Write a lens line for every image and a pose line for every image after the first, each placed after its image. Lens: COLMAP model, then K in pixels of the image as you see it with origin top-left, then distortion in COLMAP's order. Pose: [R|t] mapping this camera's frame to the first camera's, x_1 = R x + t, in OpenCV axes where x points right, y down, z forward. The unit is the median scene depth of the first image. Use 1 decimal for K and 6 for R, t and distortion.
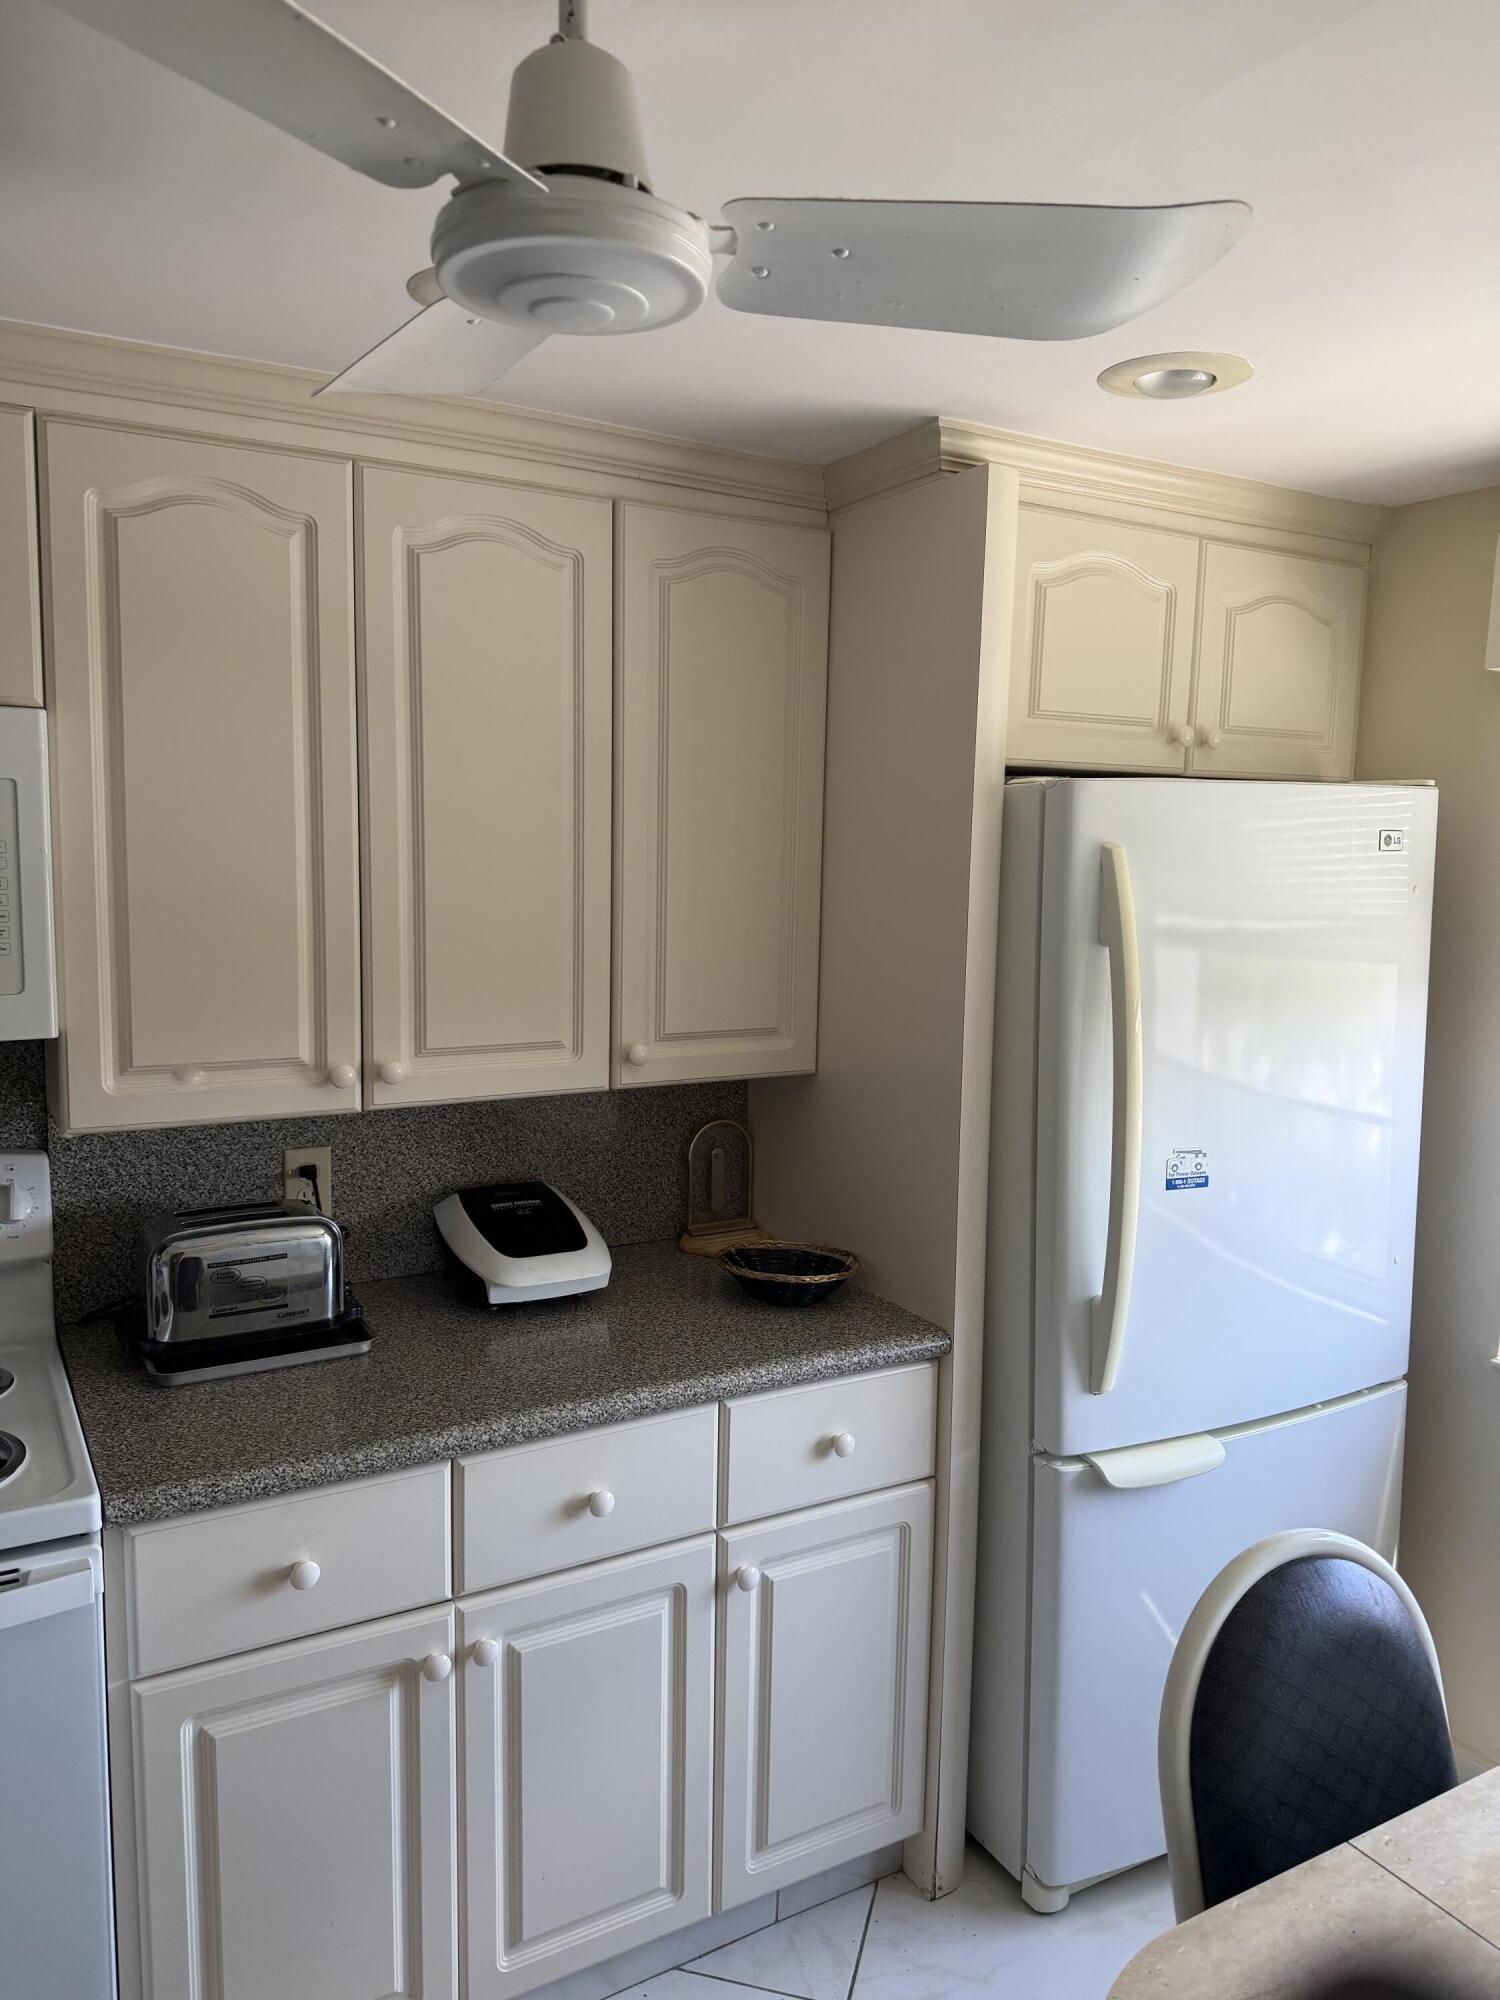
lens RADIAL K [[1406.7, 0, 700.7], [0, 1406.7, 976.4], [0, 0, 1]] dist [0.043382, -0.076719]
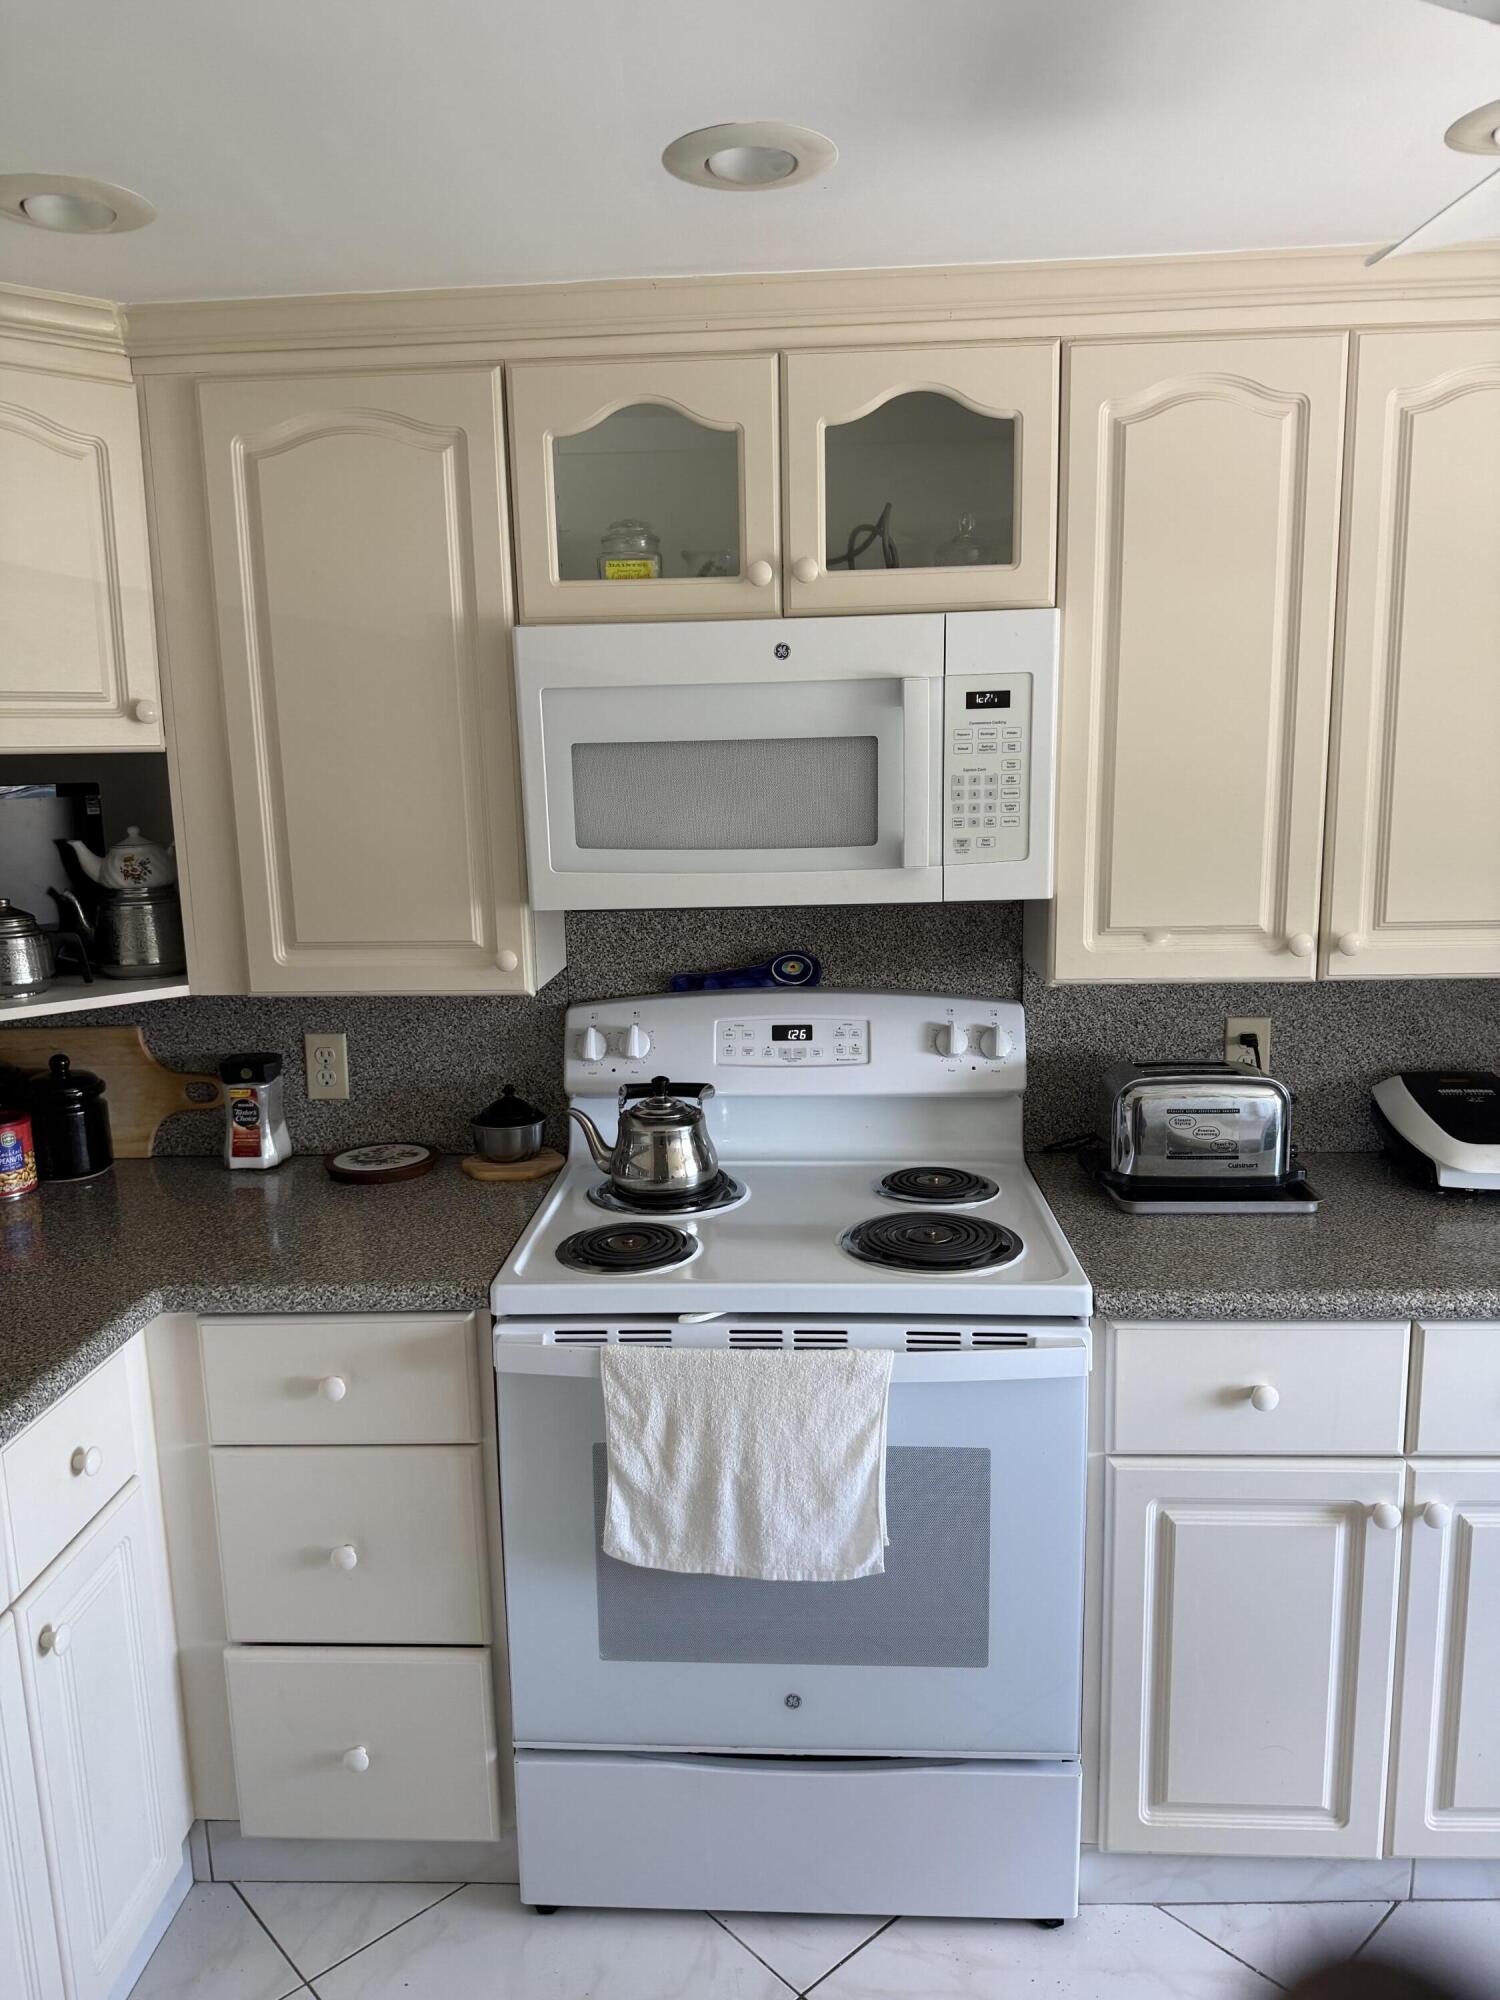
lens RADIAL K [[1406.7, 0, 739.5], [0, 1406.7, 968.4], [0, 0, 1]] dist [0.043382, -0.076719]
pose [[0.843694, 0.046986, -0.534764, -0.050235], [-0.011513, 0.997517, 0.069481, 0.022420], [0.536701, -0.052464, 0.842140, -0.101161]]
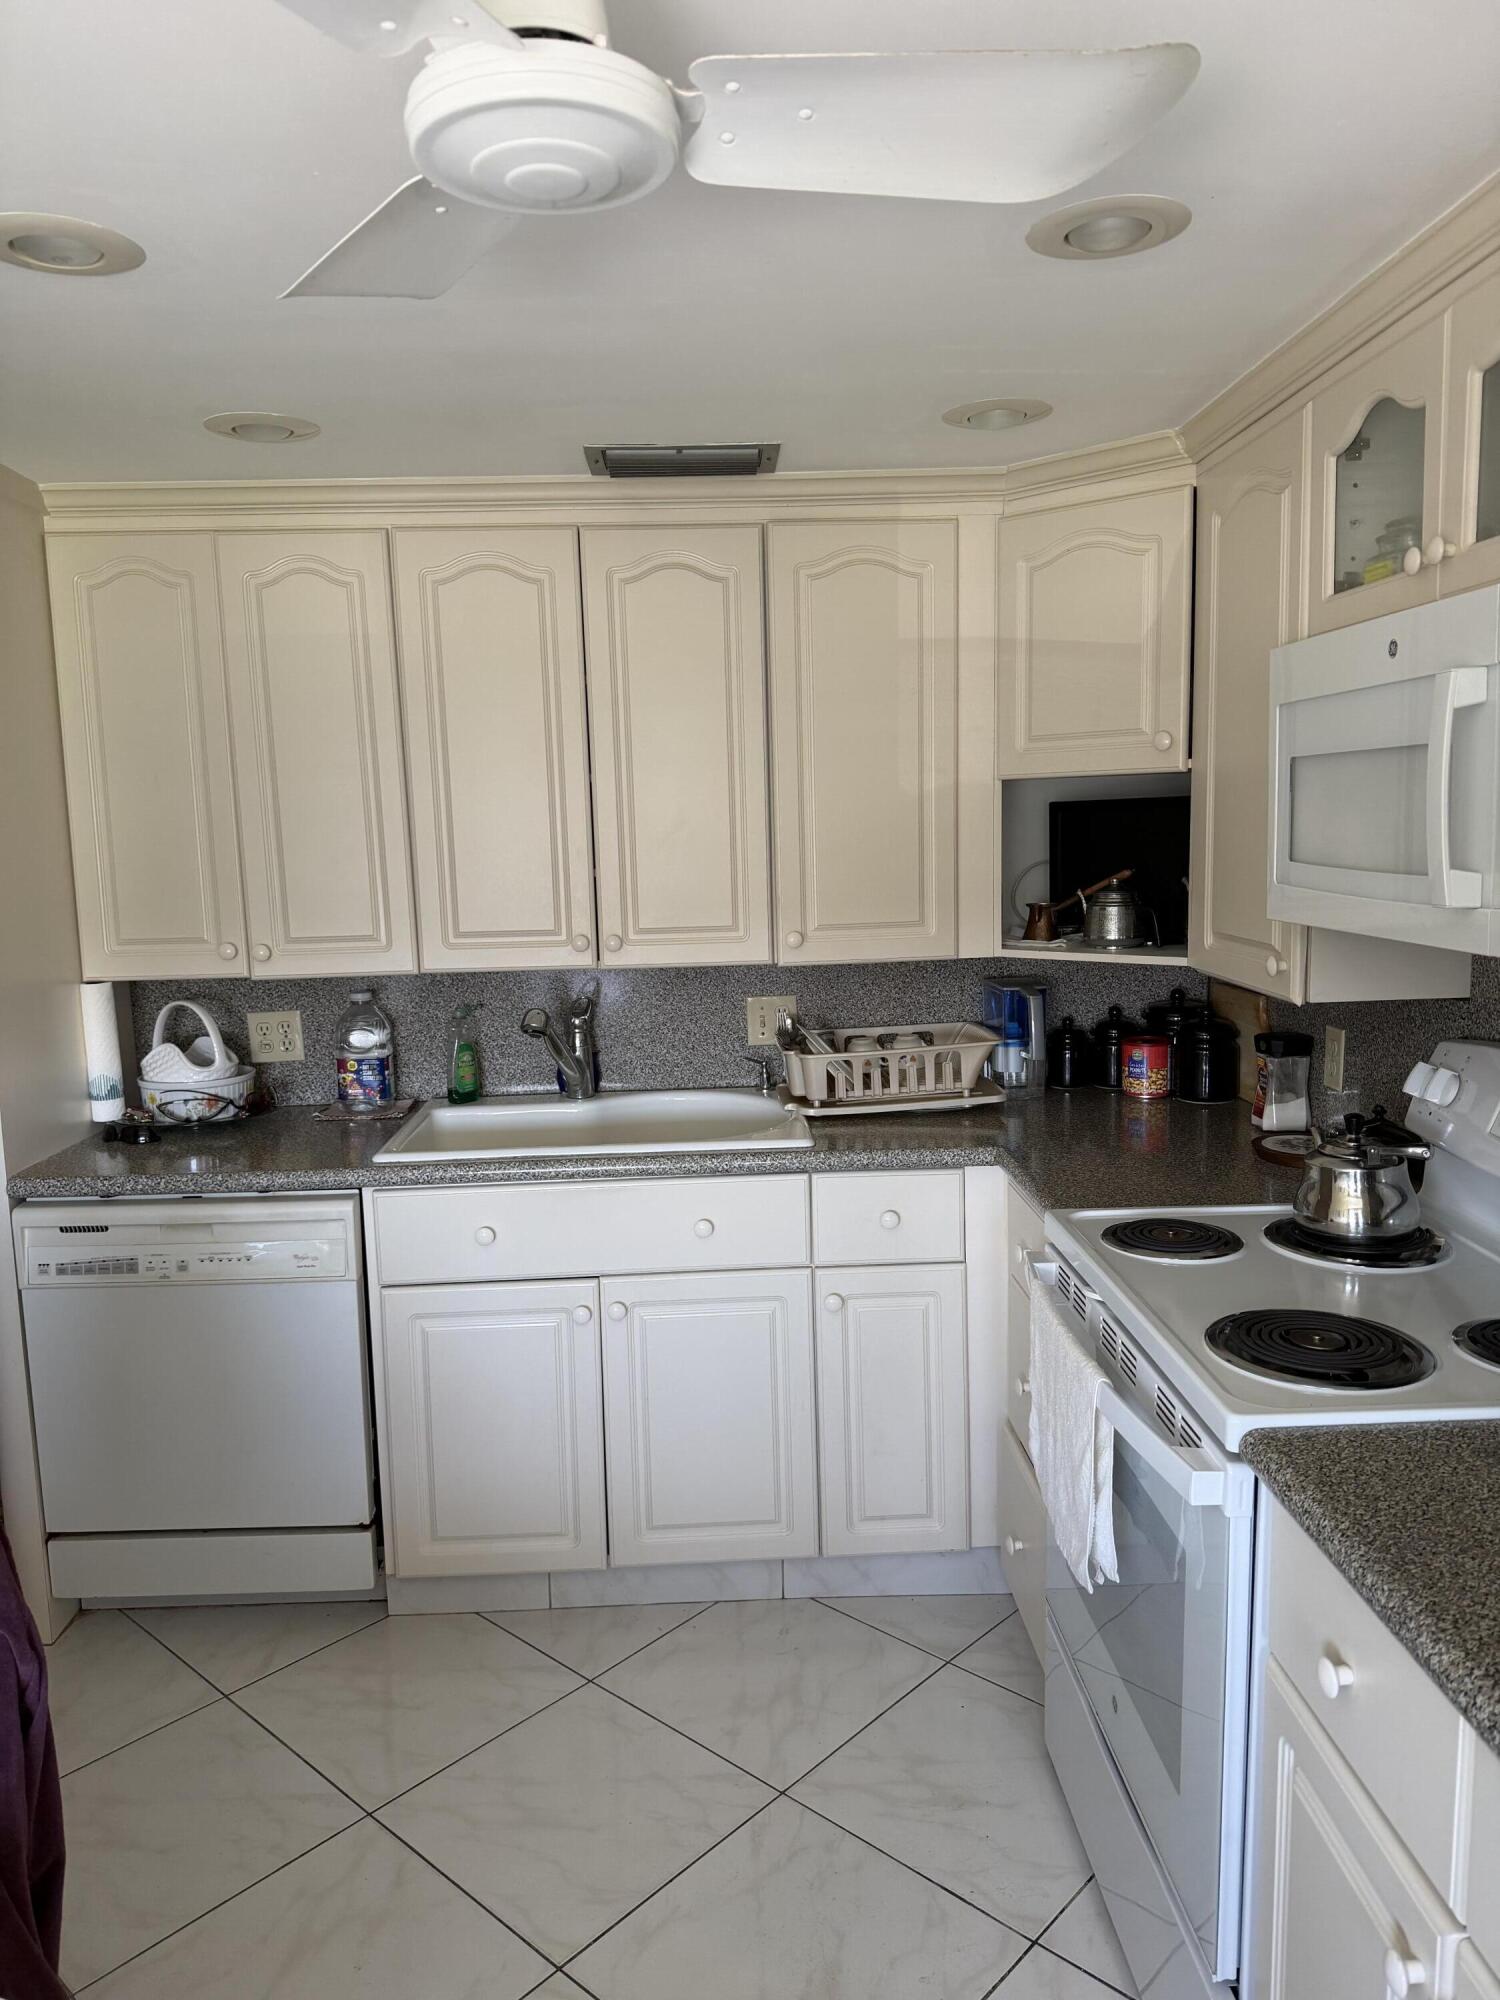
lens RADIAL K [[1406.7, 0, 750.0], [0, 1406.7, 1003.8], [0, 0, 1]] dist [0.043382, -0.076719]
pose [[-0.455560, 0.117177, -0.882460, 0.526829], [-0.065609, 0.984184, 0.164554, -0.051865], [0.887784, 0.132861, -0.440667, 1.040130]]
